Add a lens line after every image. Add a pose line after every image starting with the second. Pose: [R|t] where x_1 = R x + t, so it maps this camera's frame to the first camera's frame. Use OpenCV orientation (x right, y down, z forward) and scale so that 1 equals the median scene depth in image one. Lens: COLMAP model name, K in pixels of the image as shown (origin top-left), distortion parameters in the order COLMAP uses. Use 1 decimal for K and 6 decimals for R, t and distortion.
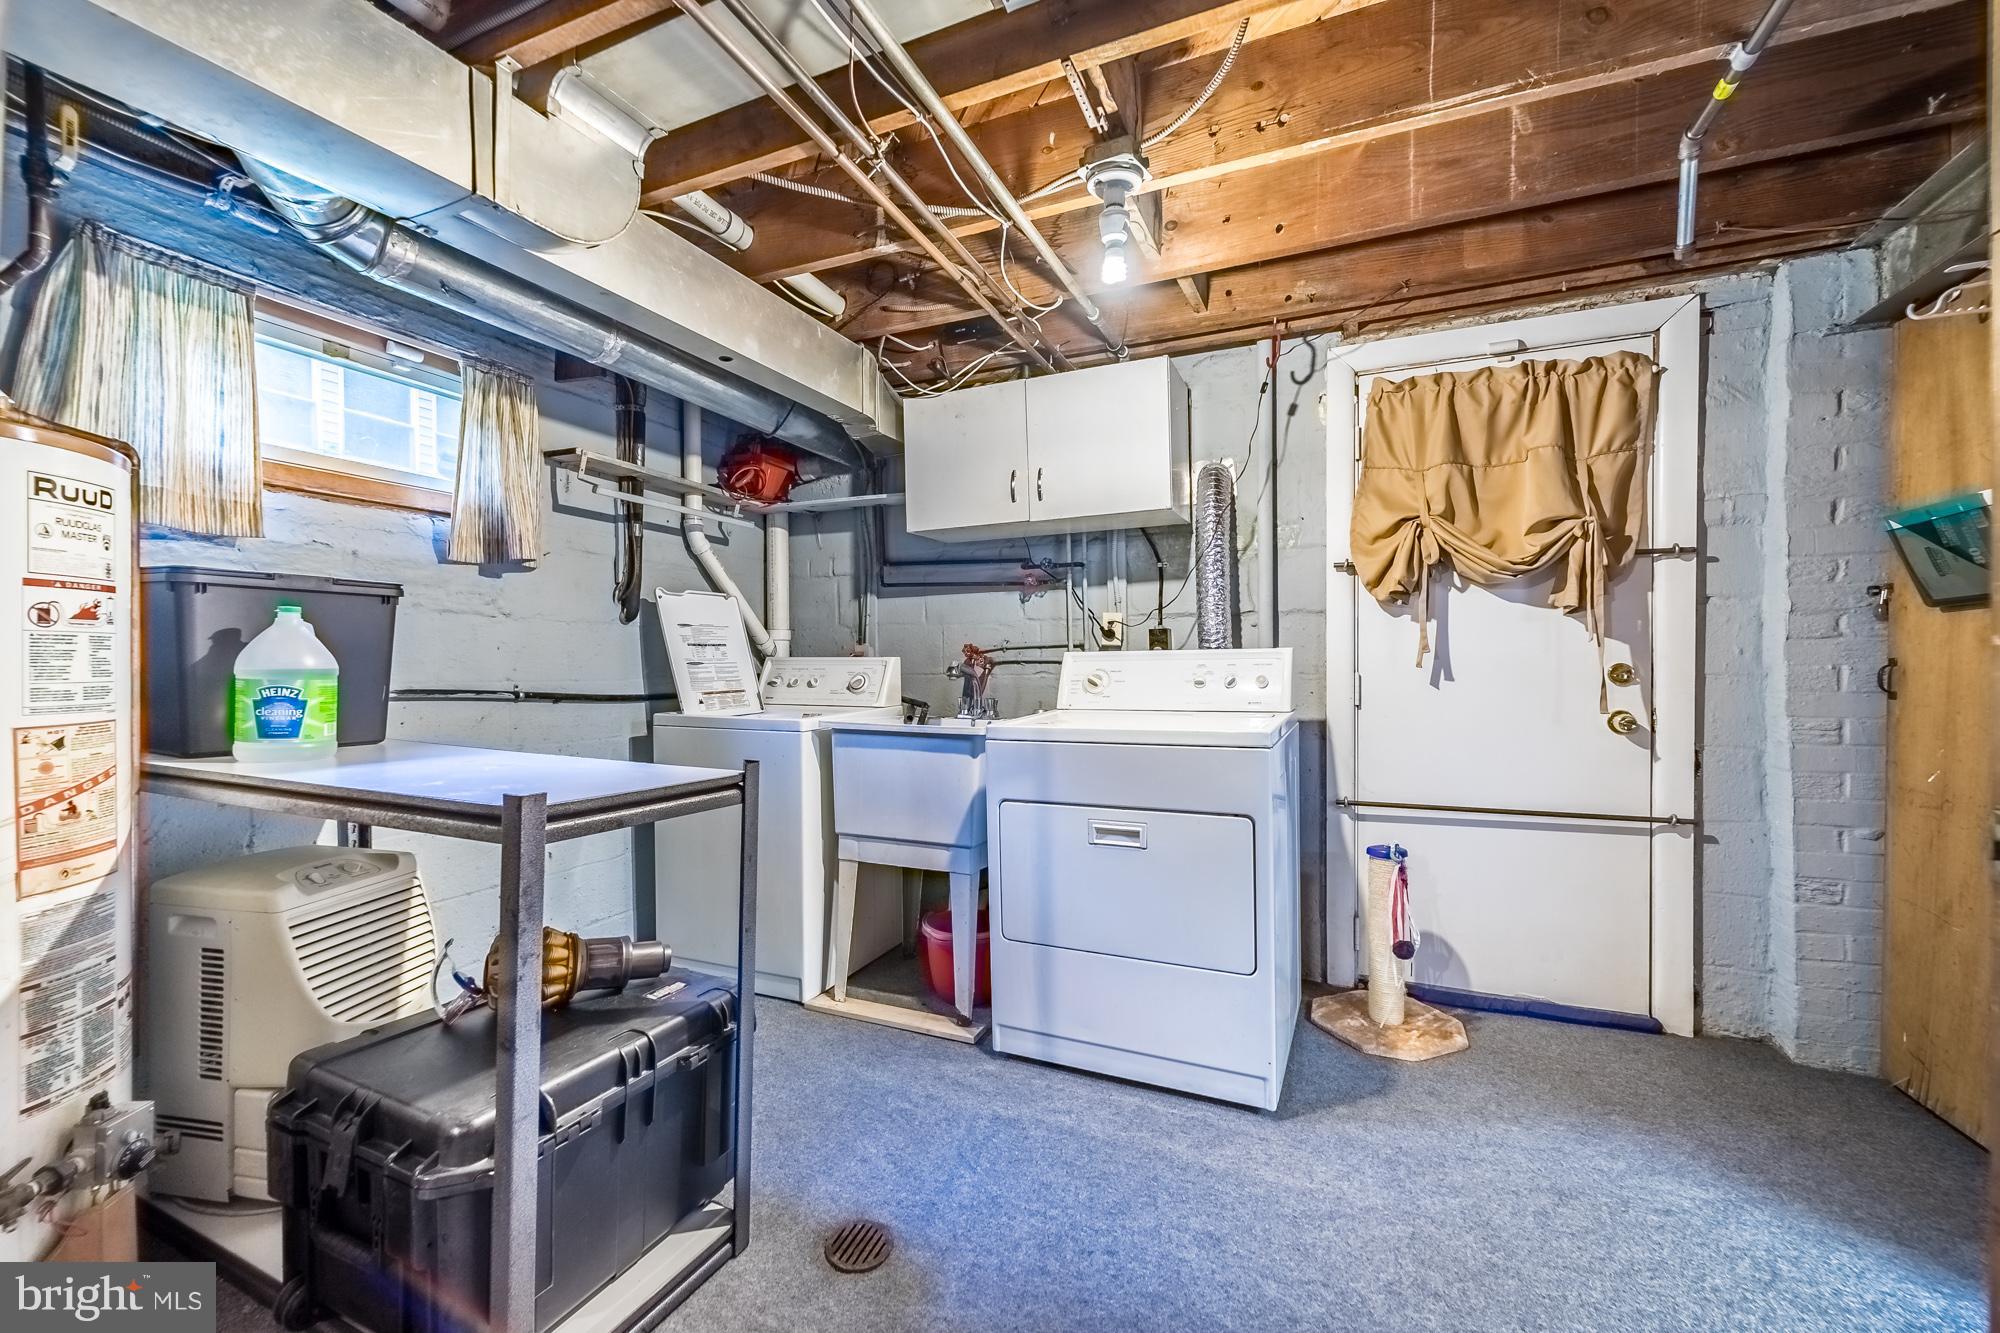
lens RADIAL K [[818.9, 0, 997.2], [0, 818.9, 672.2], [0, 0, 1]] dist [-0.000249, 0.000132]
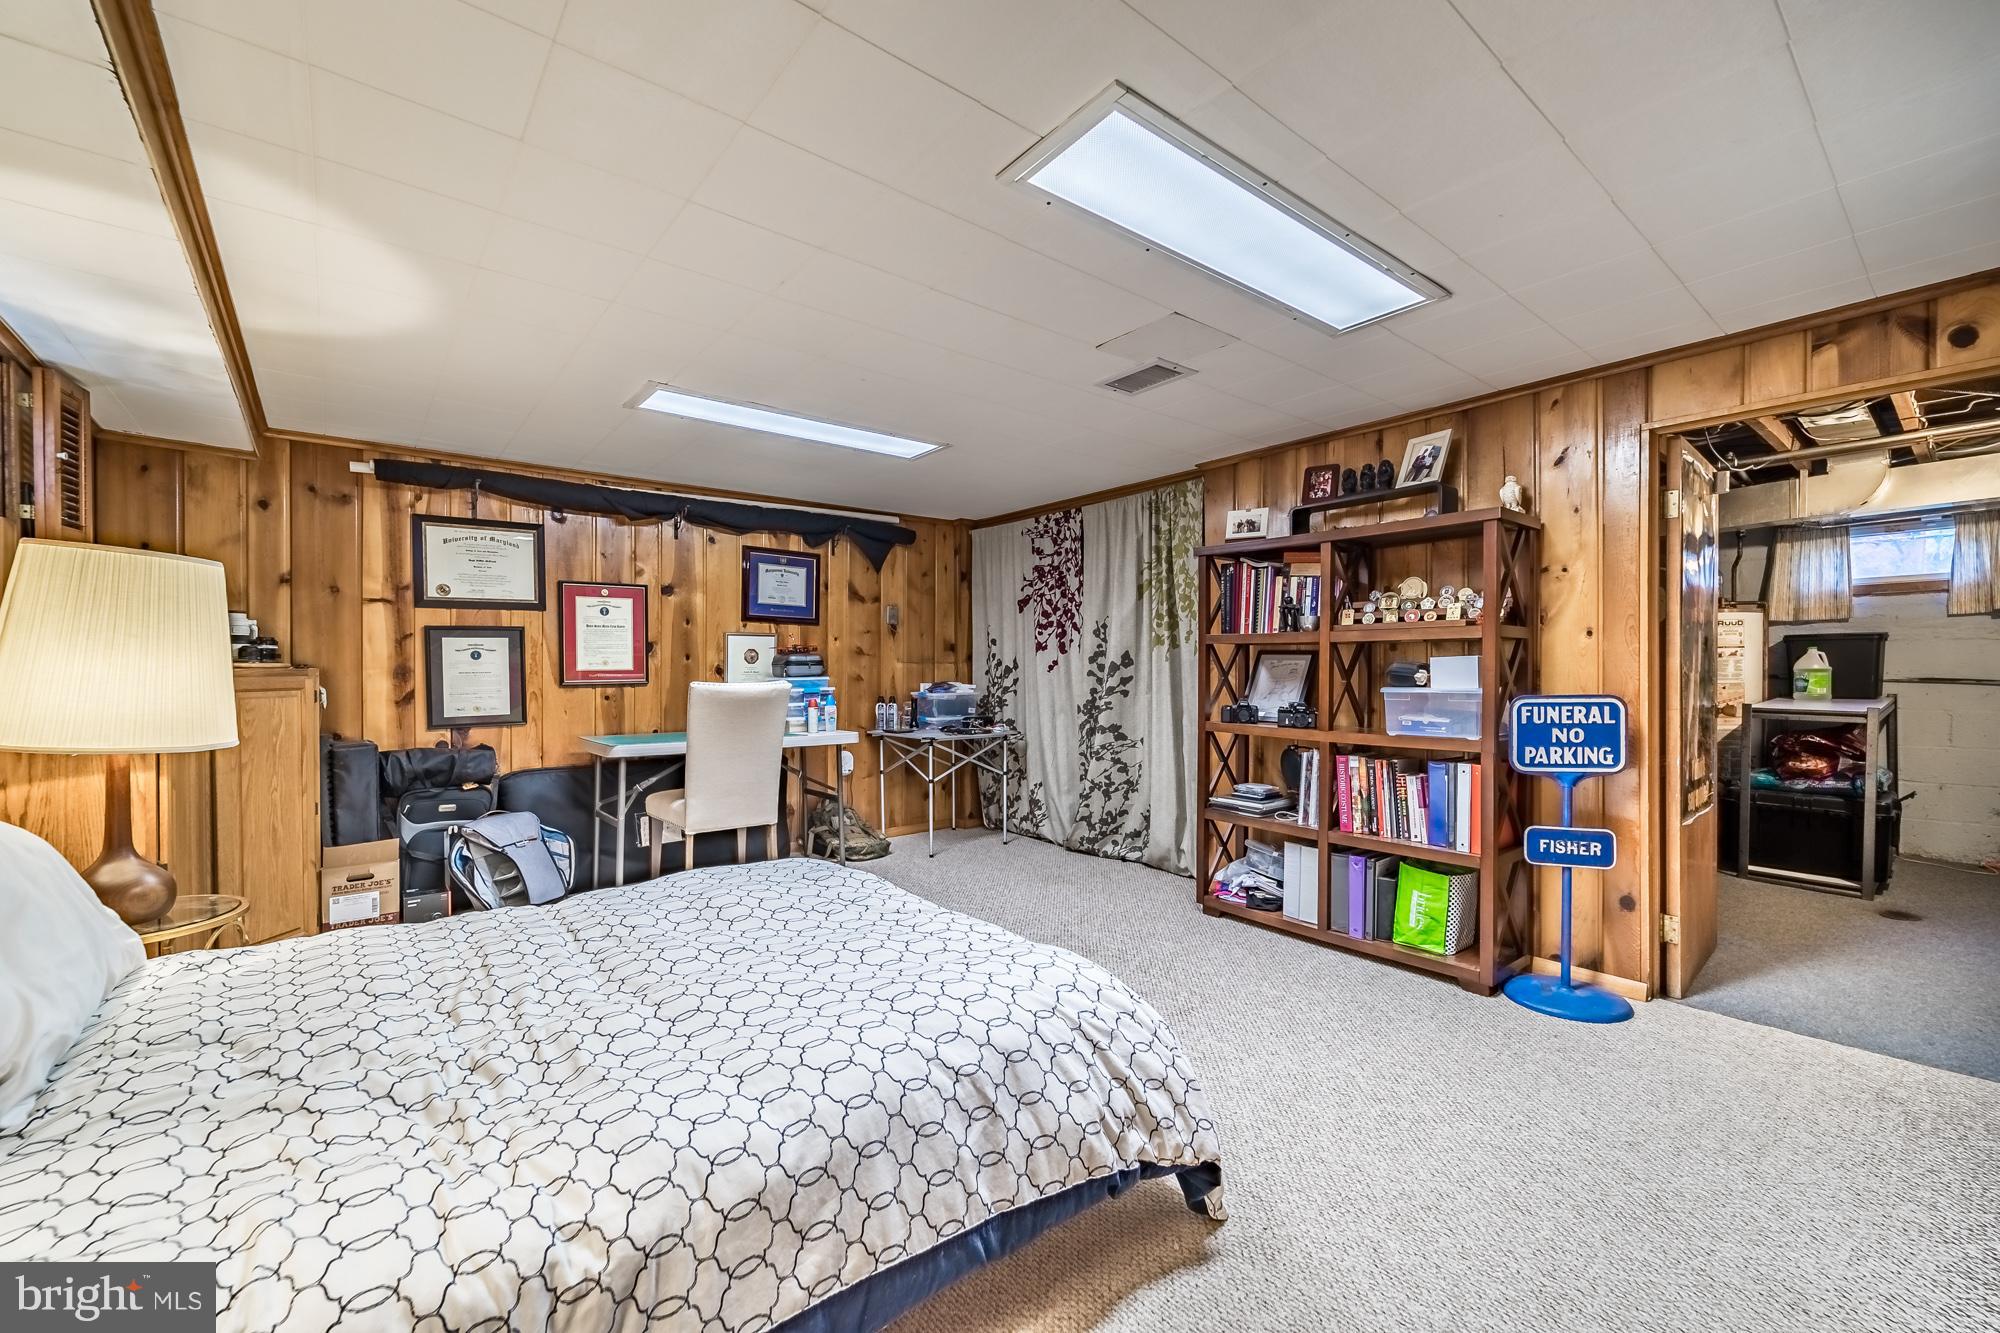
lens RADIAL K [[818.9, 0, 1001.1], [0, 818.9, 677.6], [0, 0, 1]] dist [-0.000249, 0.000132]
pose [[-0.461924, 0.004087, -0.886910, 2.988084], [-0.002467, 0.999980, 0.005893, 0.018544], [0.886916, 0.004911, -0.461904, -0.203414]]
